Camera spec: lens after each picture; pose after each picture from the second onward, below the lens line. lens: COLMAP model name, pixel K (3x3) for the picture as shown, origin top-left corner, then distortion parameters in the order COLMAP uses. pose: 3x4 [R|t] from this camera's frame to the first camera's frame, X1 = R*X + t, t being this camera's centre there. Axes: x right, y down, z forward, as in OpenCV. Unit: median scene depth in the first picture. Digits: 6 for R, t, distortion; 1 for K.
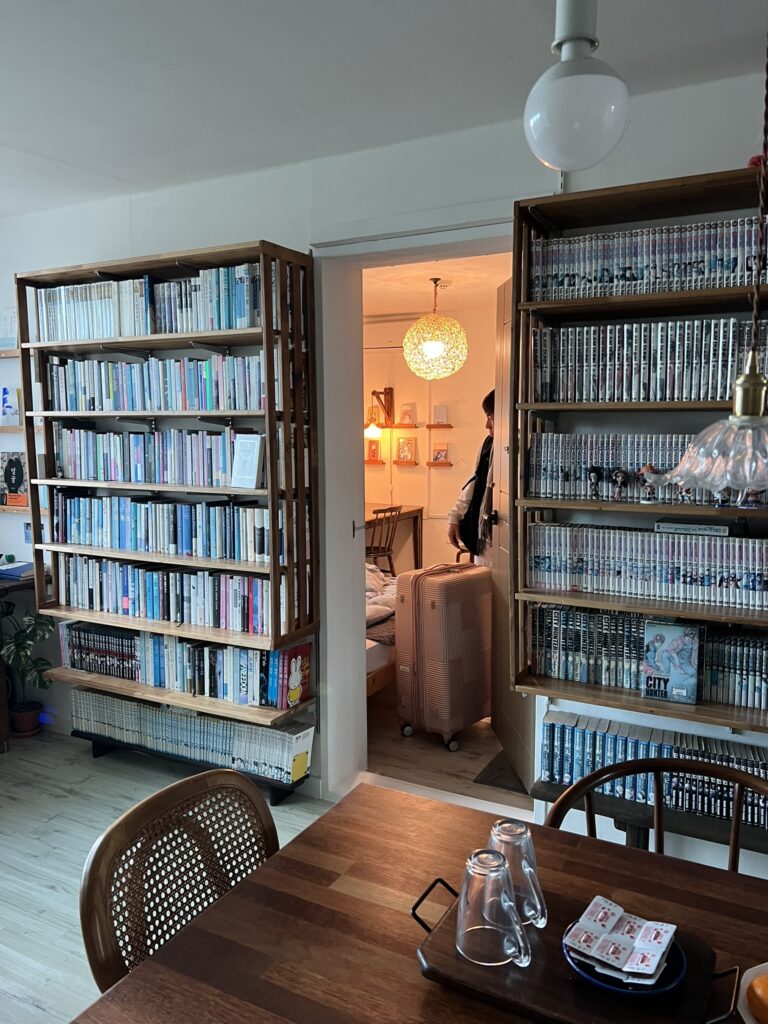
lens RADIAL K [[774.2, 0, 374.5], [0, 774.2, 504.7], [0, 0, 1]] dist [0.057072, -0.059266]
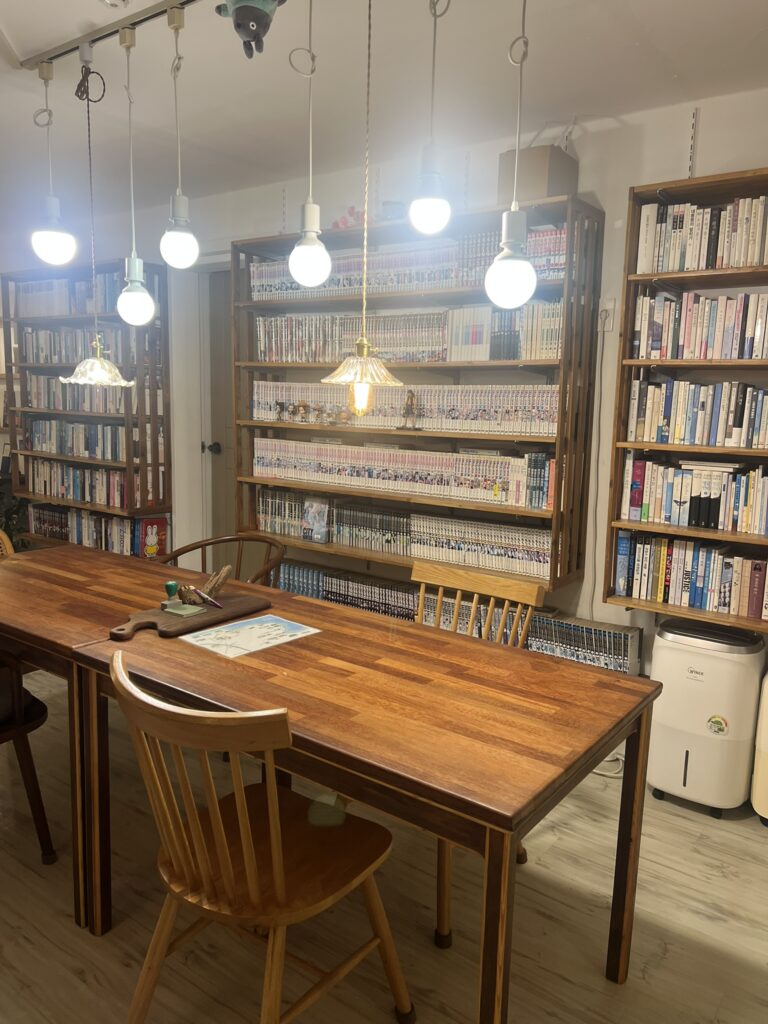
lens RADIAL K [[774.2, 0, 393.8], [0, 774.2, 516.0], [0, 0, 1]] dist [0.057072, -0.059266]
pose [[0.990014, 0.058852, -0.128094, 0.550874], [-0.054384, 0.997793, 0.038103, 0.087673], [0.130054, -0.030756, 0.991030, -0.461502]]
